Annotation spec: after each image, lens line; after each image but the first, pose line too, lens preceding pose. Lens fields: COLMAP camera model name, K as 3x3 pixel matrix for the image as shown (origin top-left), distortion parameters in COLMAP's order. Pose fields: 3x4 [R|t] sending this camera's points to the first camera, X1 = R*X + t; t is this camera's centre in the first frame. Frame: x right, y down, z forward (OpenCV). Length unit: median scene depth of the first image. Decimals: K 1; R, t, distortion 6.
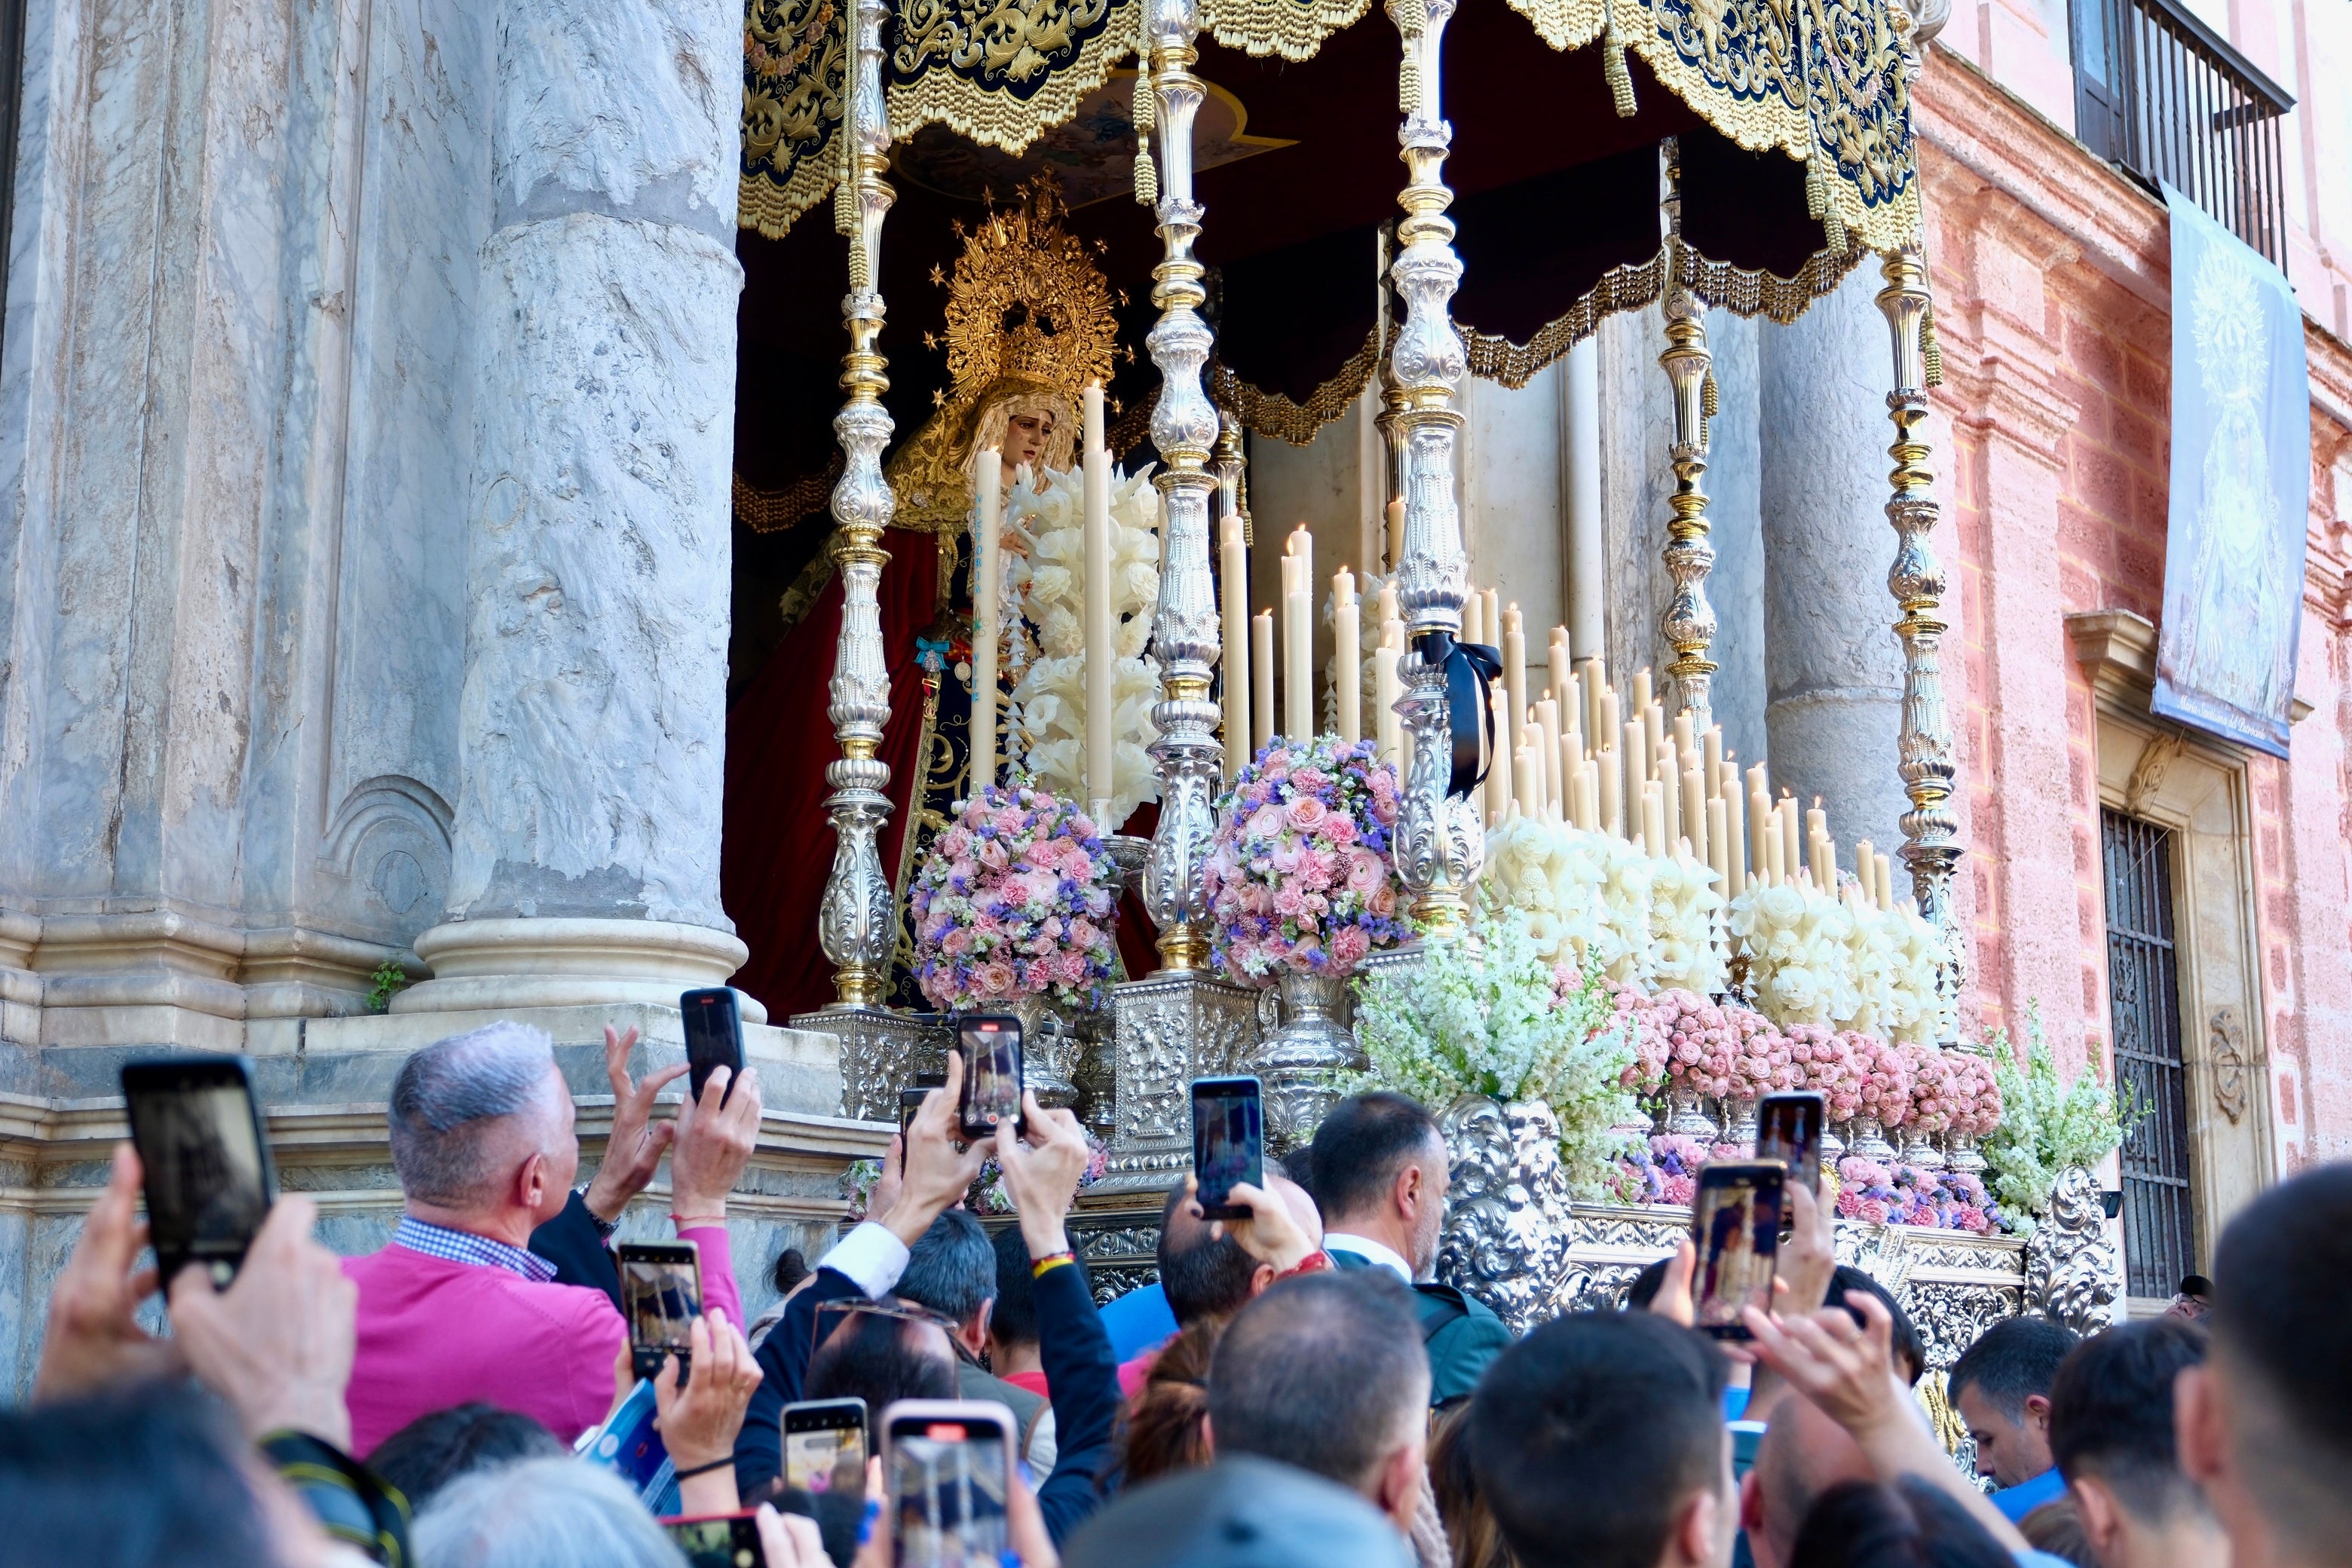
lens RADIAL K [[3049.0, 0, 1170.3], [0, 3049.0, 771.1], [0, 0, 1]] dist [0.026401, 0.000000]
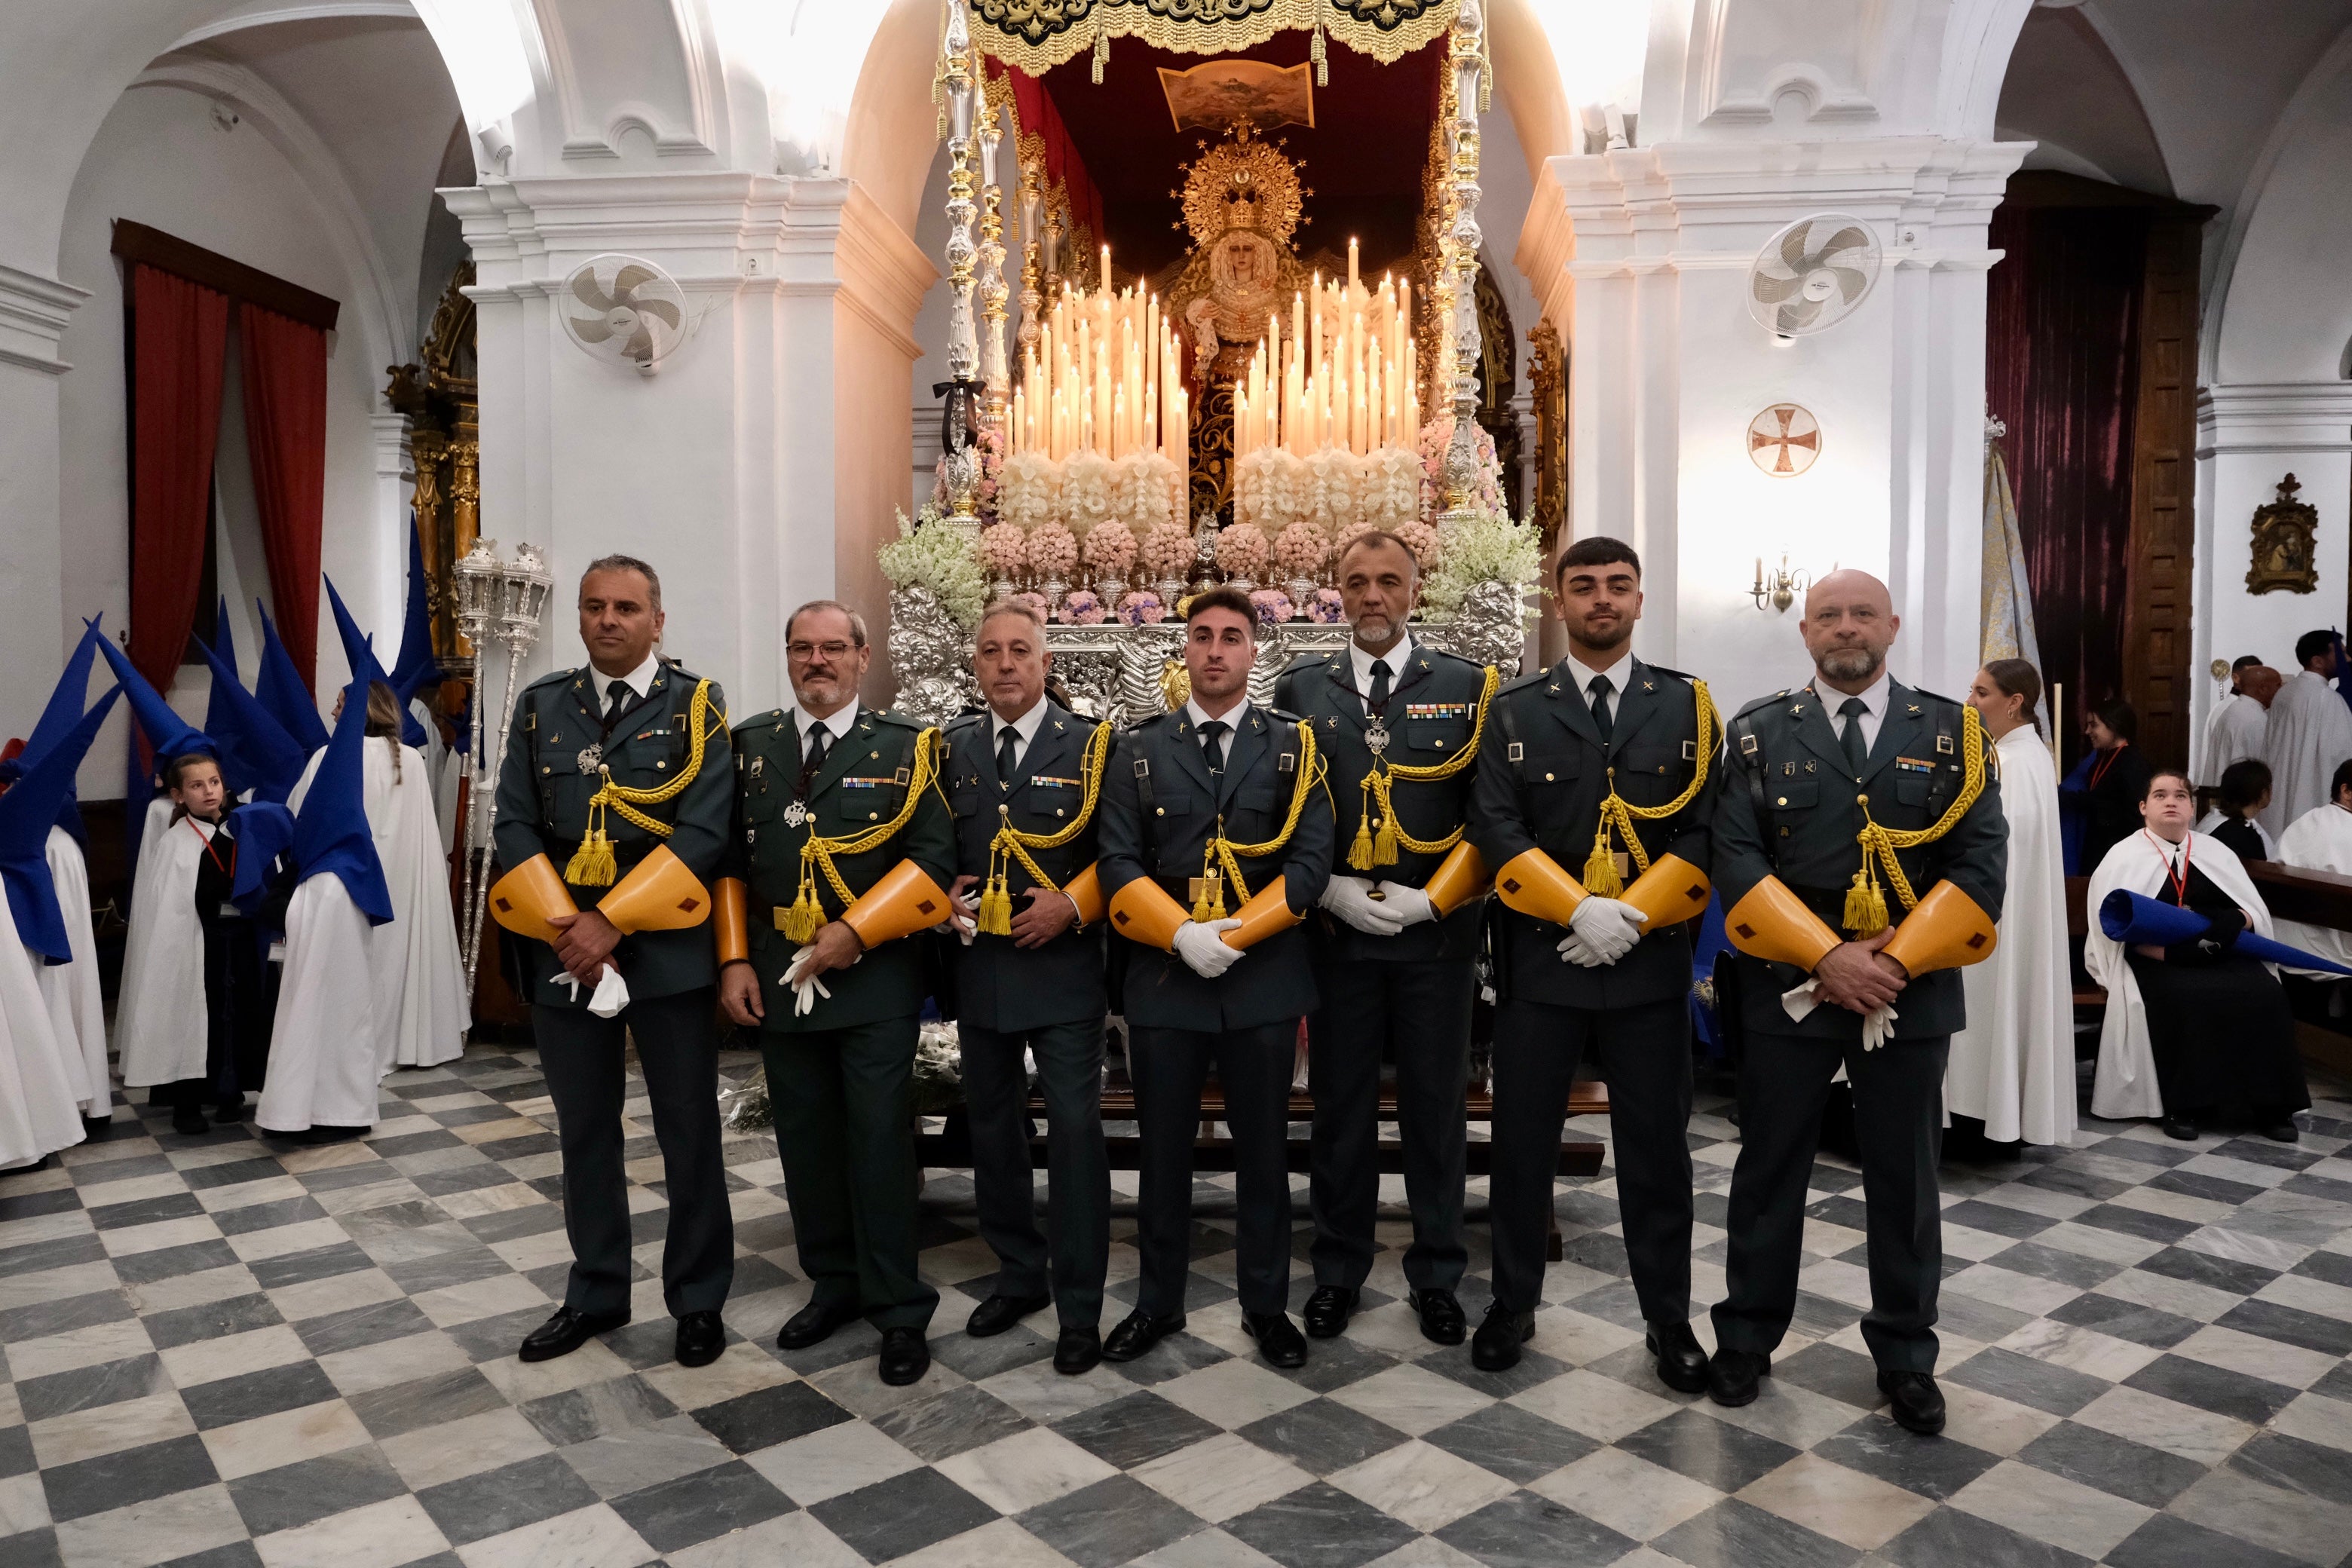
lens RADIAL K [[1606.0, 0, 1180.4], [0, 1606.0, 786.3], [0, 0, 1]] dist [-0.023823, 0.014718]
pose [[0.531406, 0.050874, -0.845589, 0.987434], [0.166415, 0.972475, 0.163090, 0.065800], [0.830611, -0.227386, 0.508312, 0.367929]]
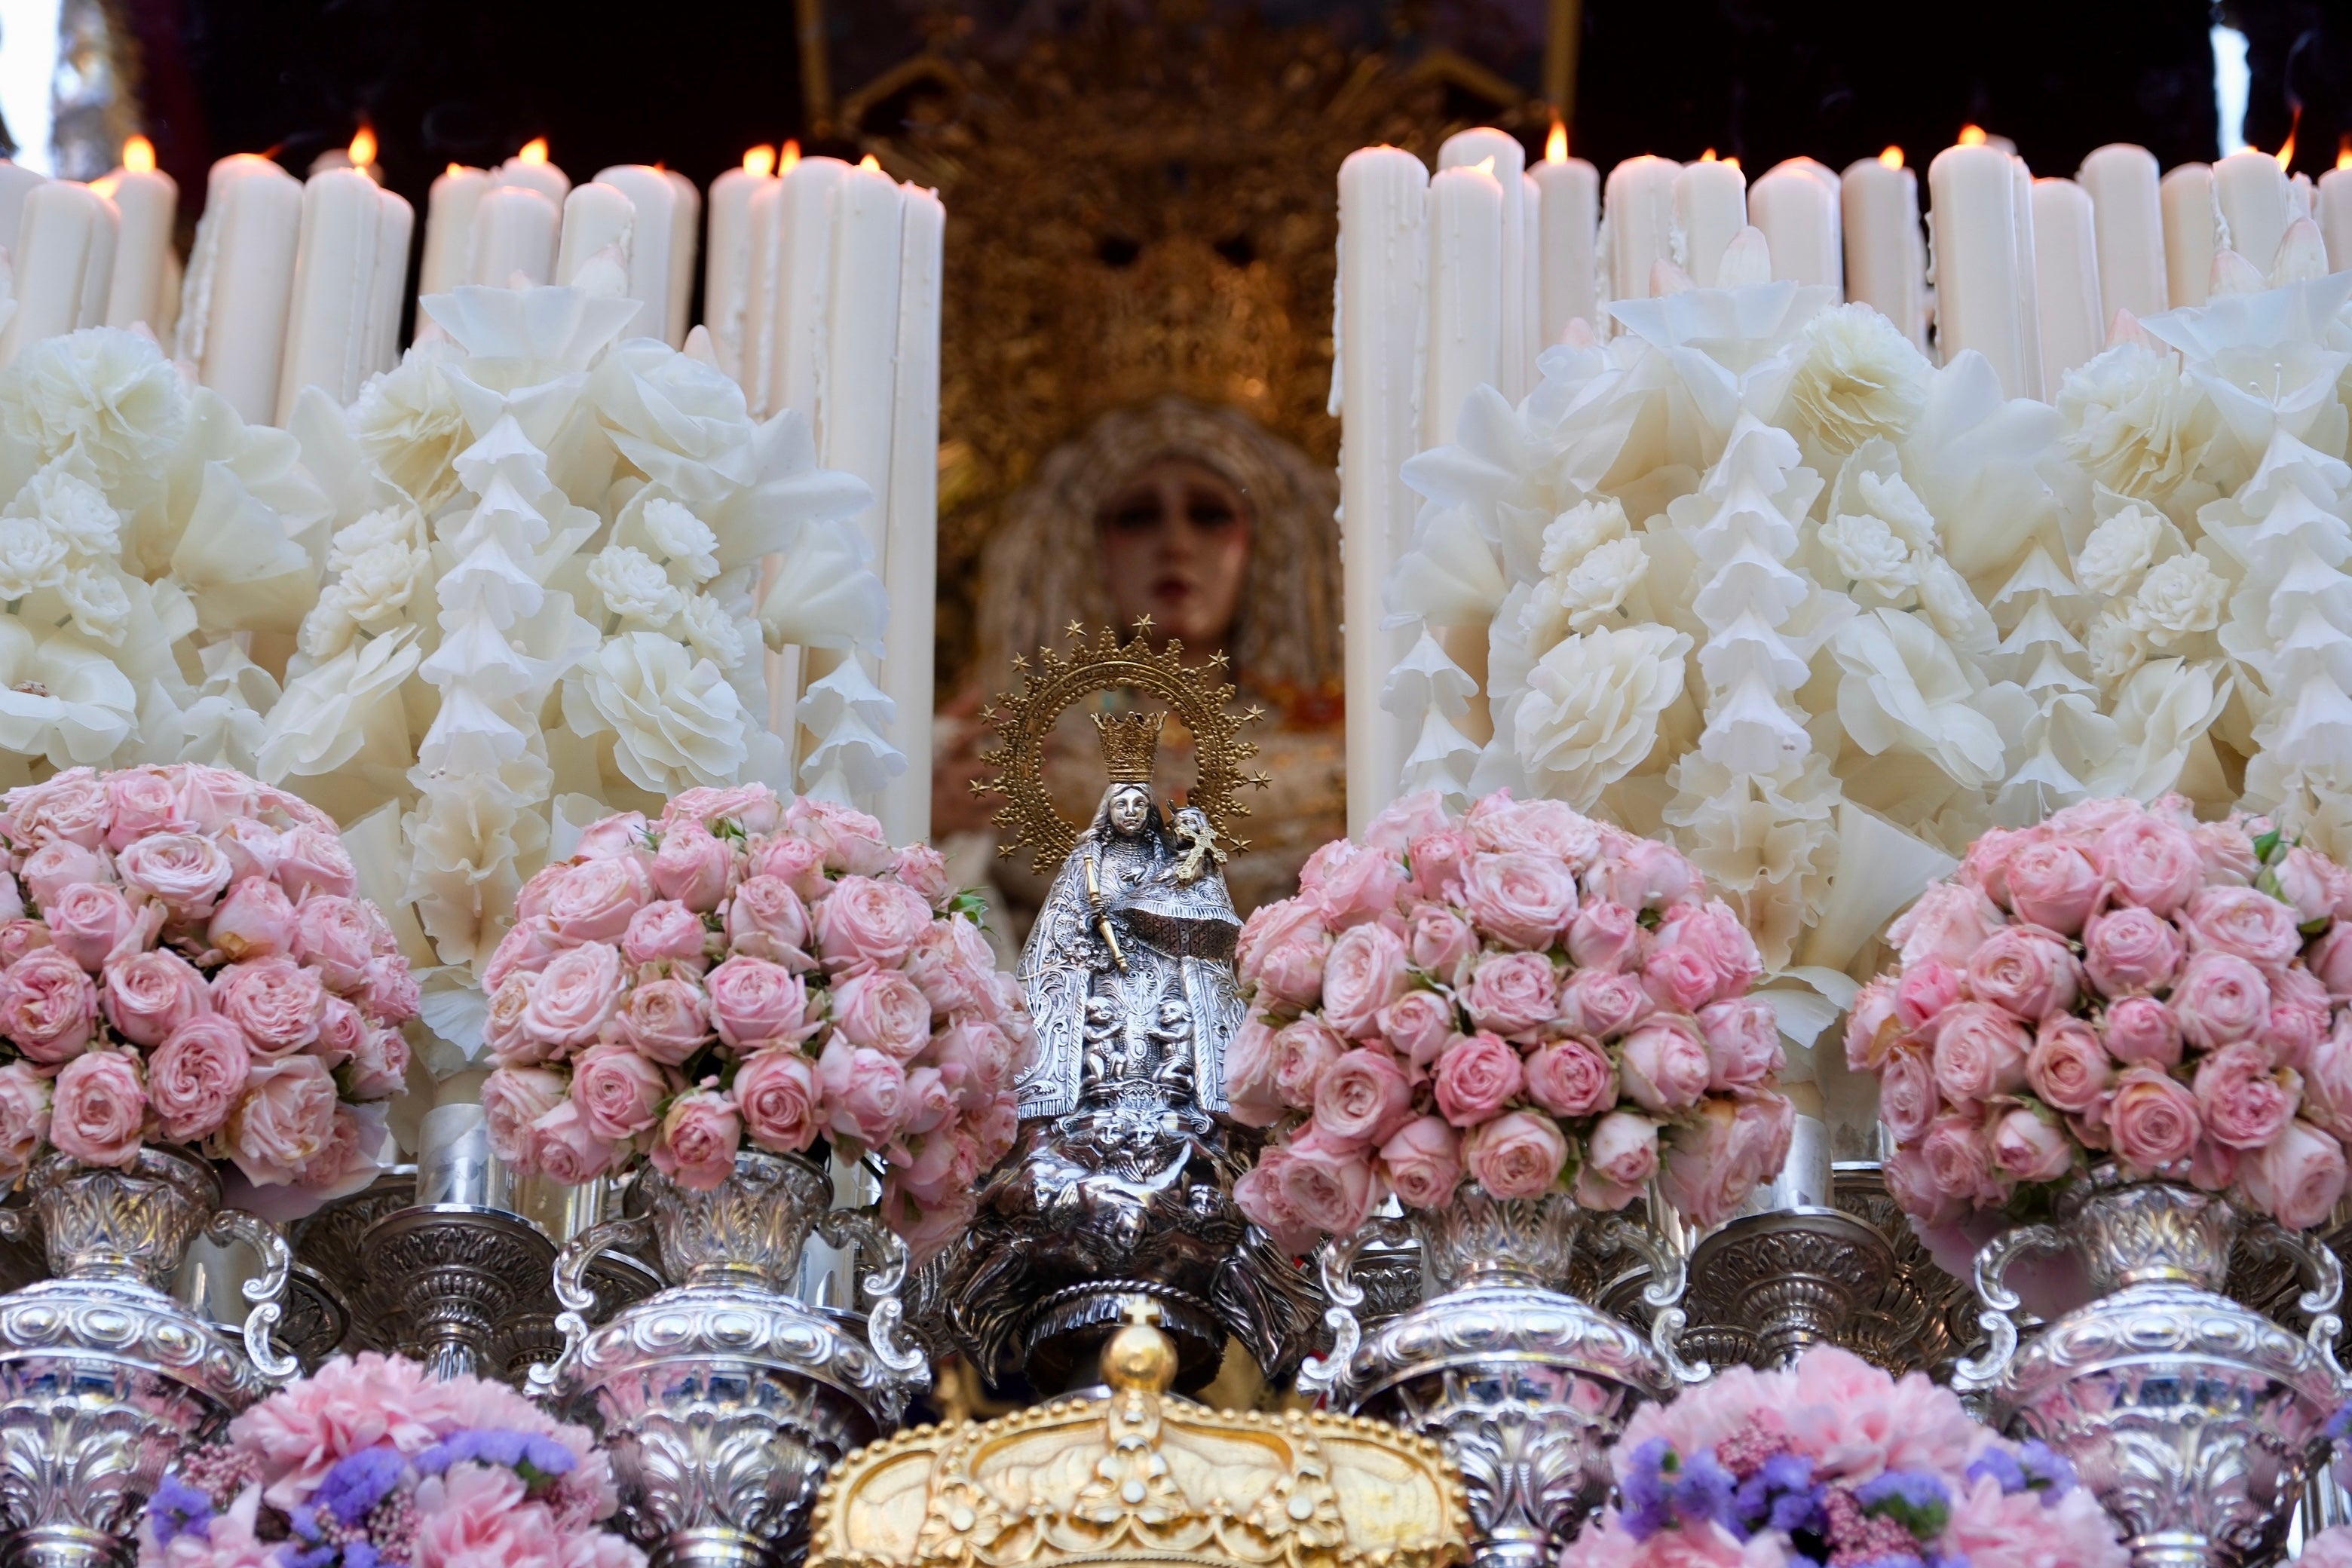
lens RADIAL K [[5749.5, 0, 1163.9], [0, 5749.5, 785.1], [0, 0, 1]] dist [0.088050, 0.000000]
pose [[0.617616, -0.430478, -0.658209, 0.404532], [0.144795, 0.884836, -0.442831, 0.218567], [0.773036, 0.178195, 0.608820, 0.697308]]
